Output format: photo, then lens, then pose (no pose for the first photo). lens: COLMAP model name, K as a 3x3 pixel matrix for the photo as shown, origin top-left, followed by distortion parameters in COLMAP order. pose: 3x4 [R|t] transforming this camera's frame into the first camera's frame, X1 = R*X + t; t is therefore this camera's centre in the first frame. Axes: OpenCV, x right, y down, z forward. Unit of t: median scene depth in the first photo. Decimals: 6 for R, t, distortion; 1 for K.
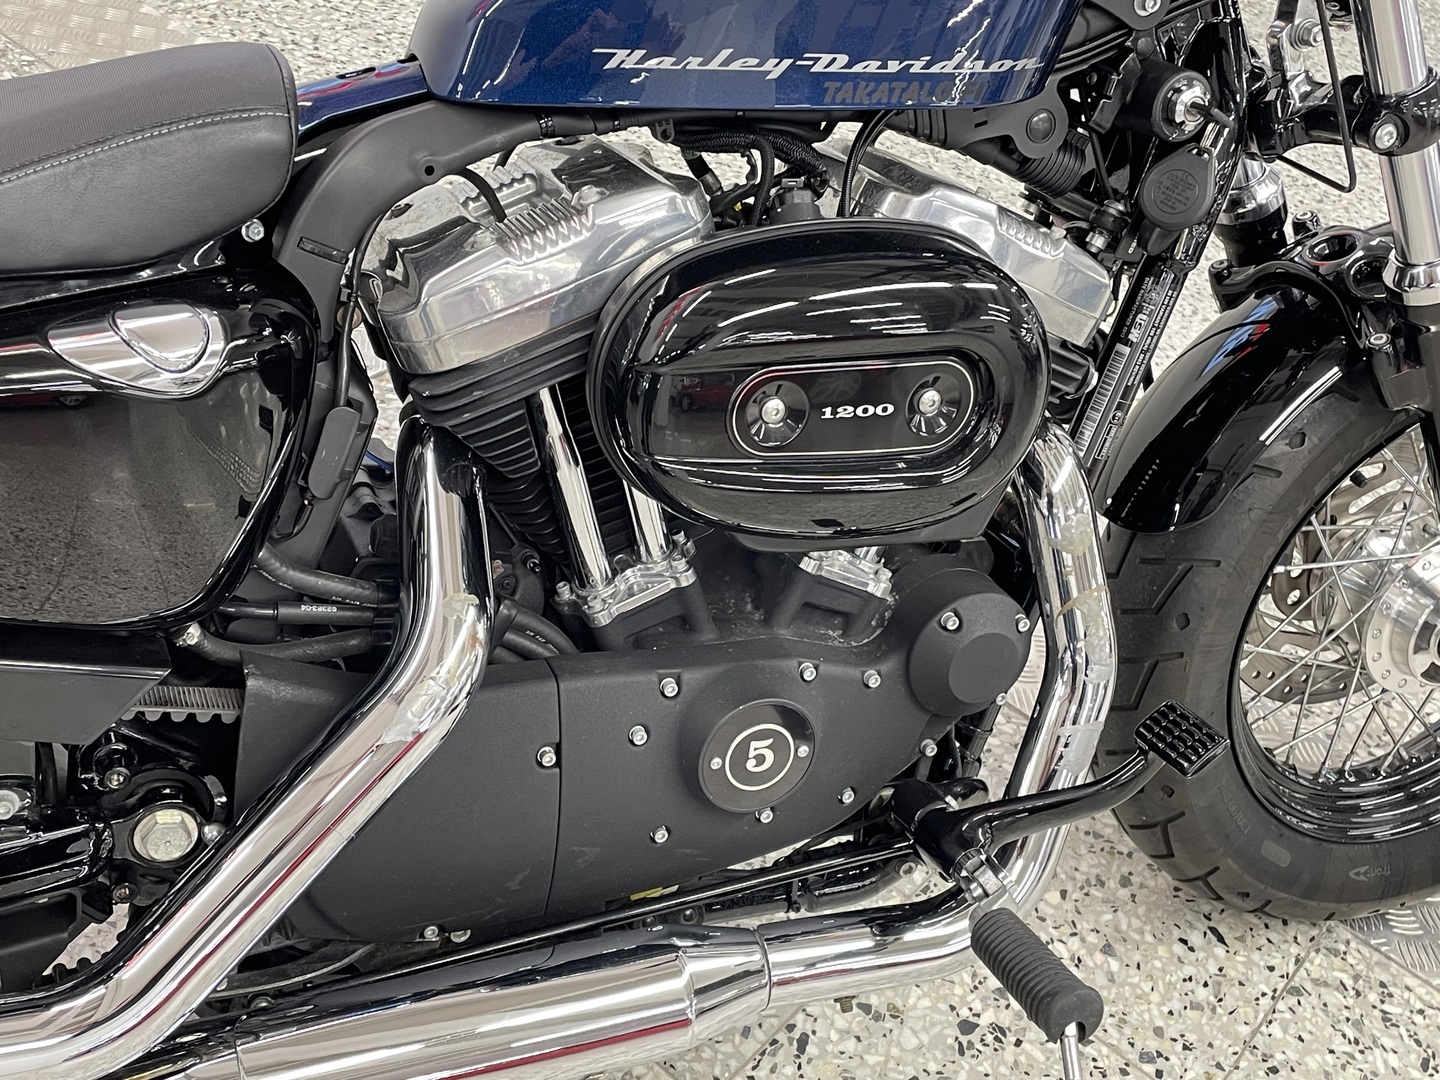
lens RADIAL K [[1681.2, 0, 729.5], [0, 1681.2, 544.5], [0, 0, 1]] dist [0.110161, -0.173563]
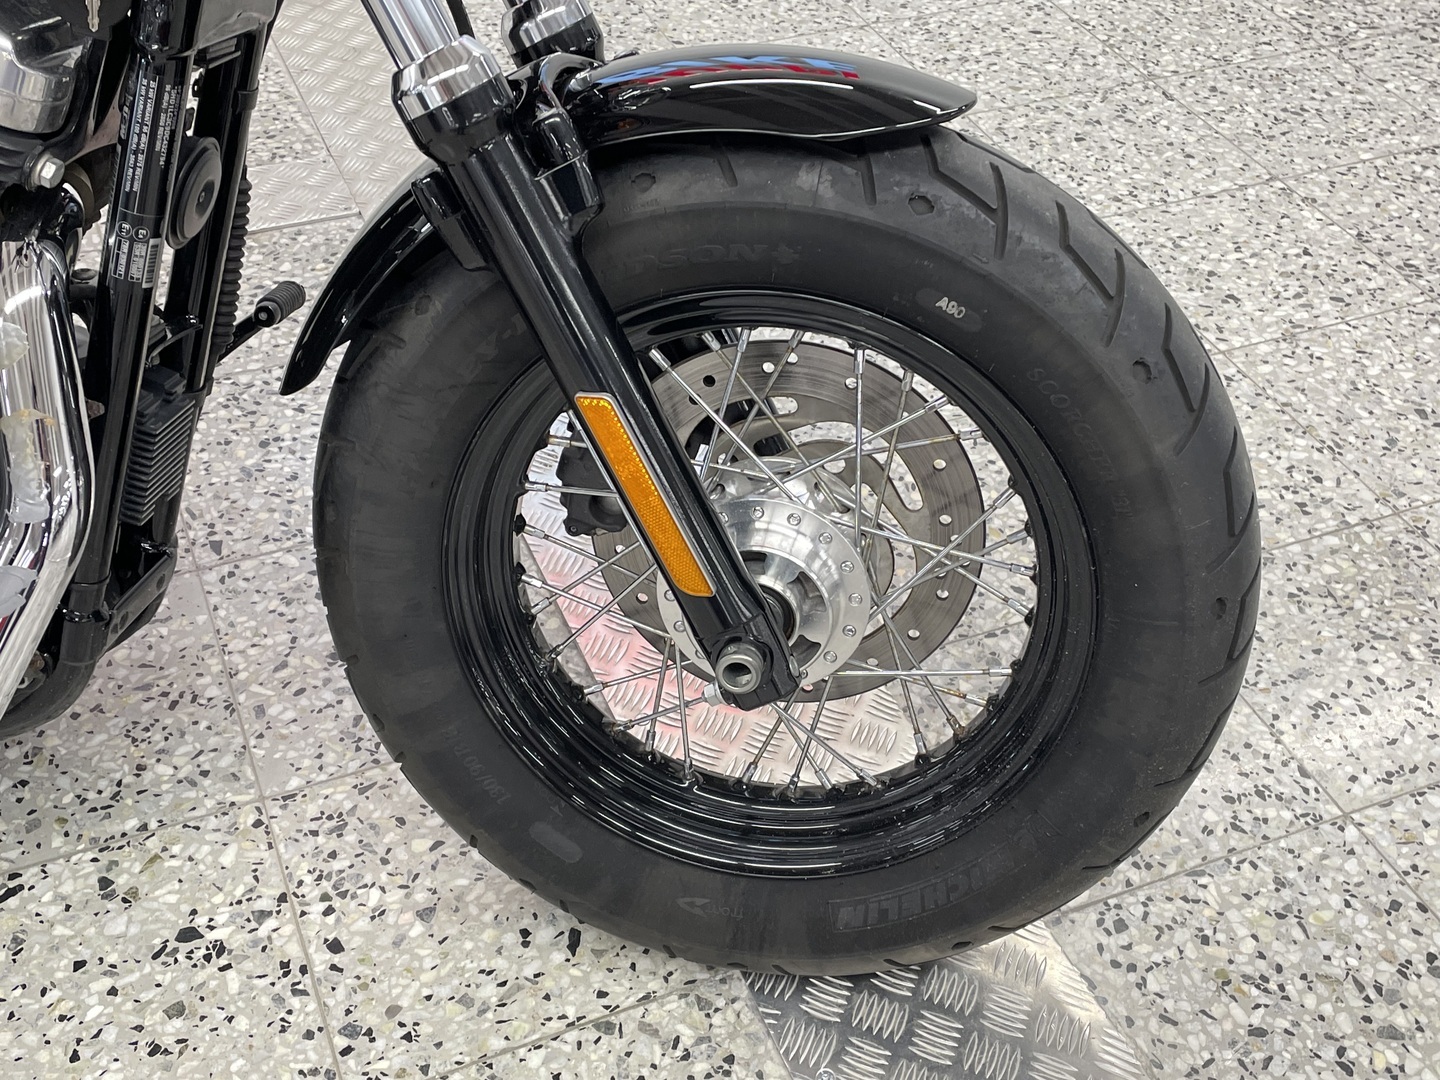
lens RADIAL K [[1681.2, 0, 729.5], [0, 1681.2, 544.5], [0, 0, 1]] dist [0.110161, -0.173563]
pose [[0.863498, 0.173973, -0.473397, 0.988430], [-0.180957, 0.982997, 0.031177, 0.000398], [0.470771, 0.058743, 0.880297, 0.414237]]
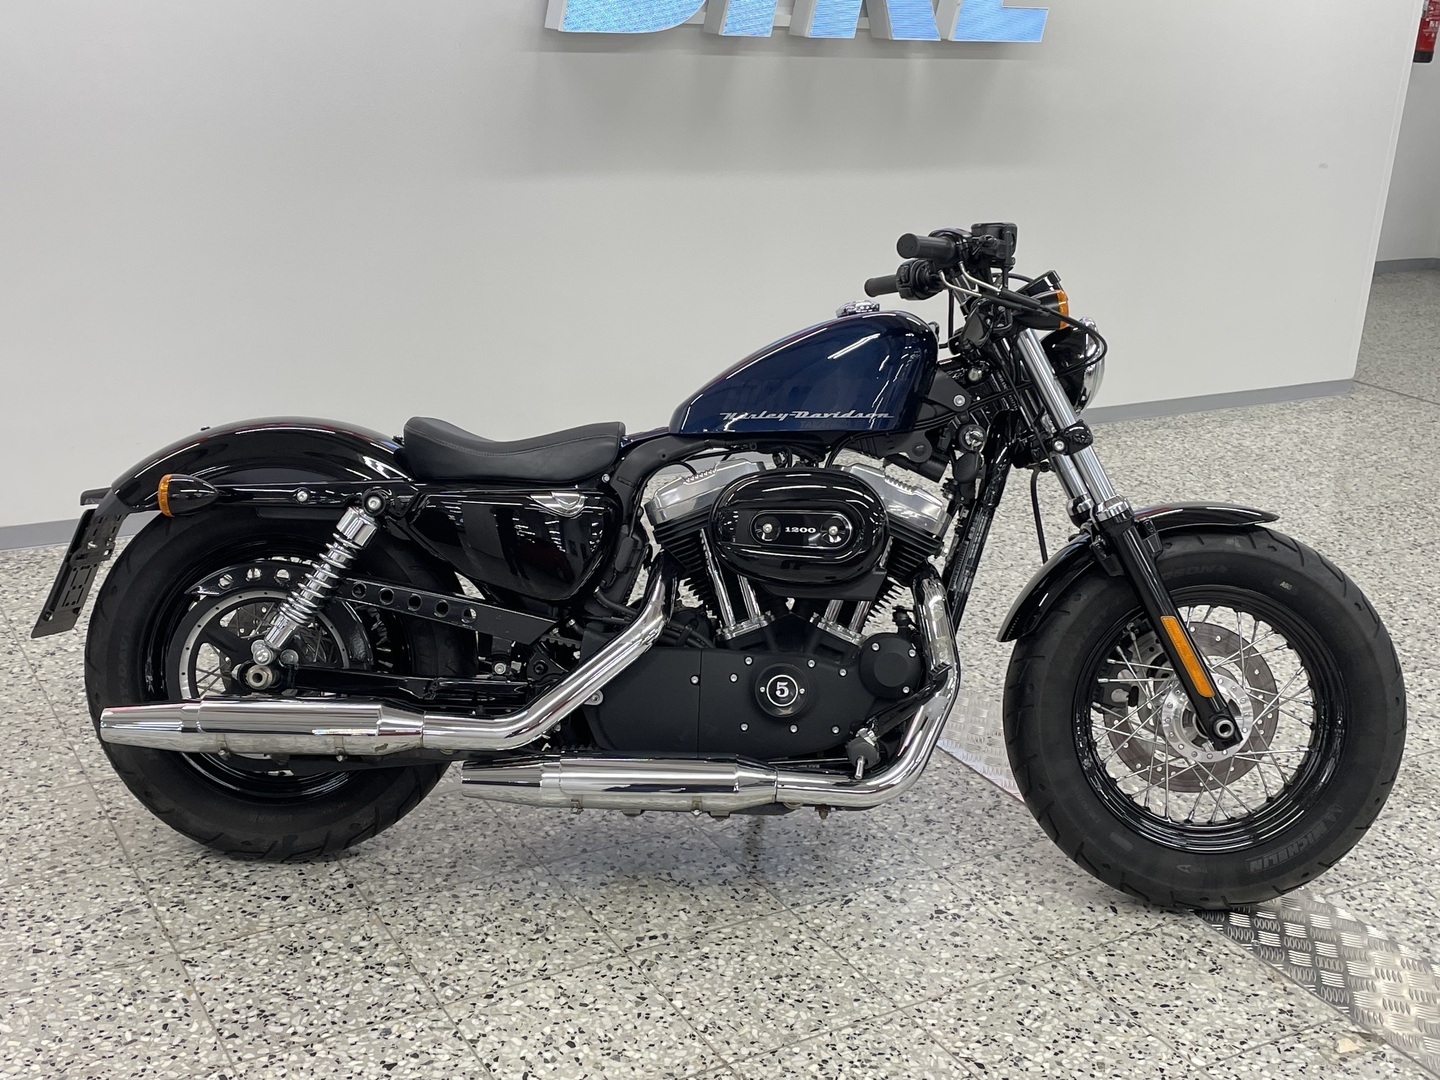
lens RADIAL K [[1662.1, 0, 713.8], [0, 1662.1, 541.1], [0, 0, 1]] dist [0.110374, -0.154460]
pose [[0.920350, -0.038083, -0.389236, 0.834497], [-0.116203, 0.923675, -0.365133, 0.783593], [0.373433, 0.381281, 0.845679, -1.091042]]
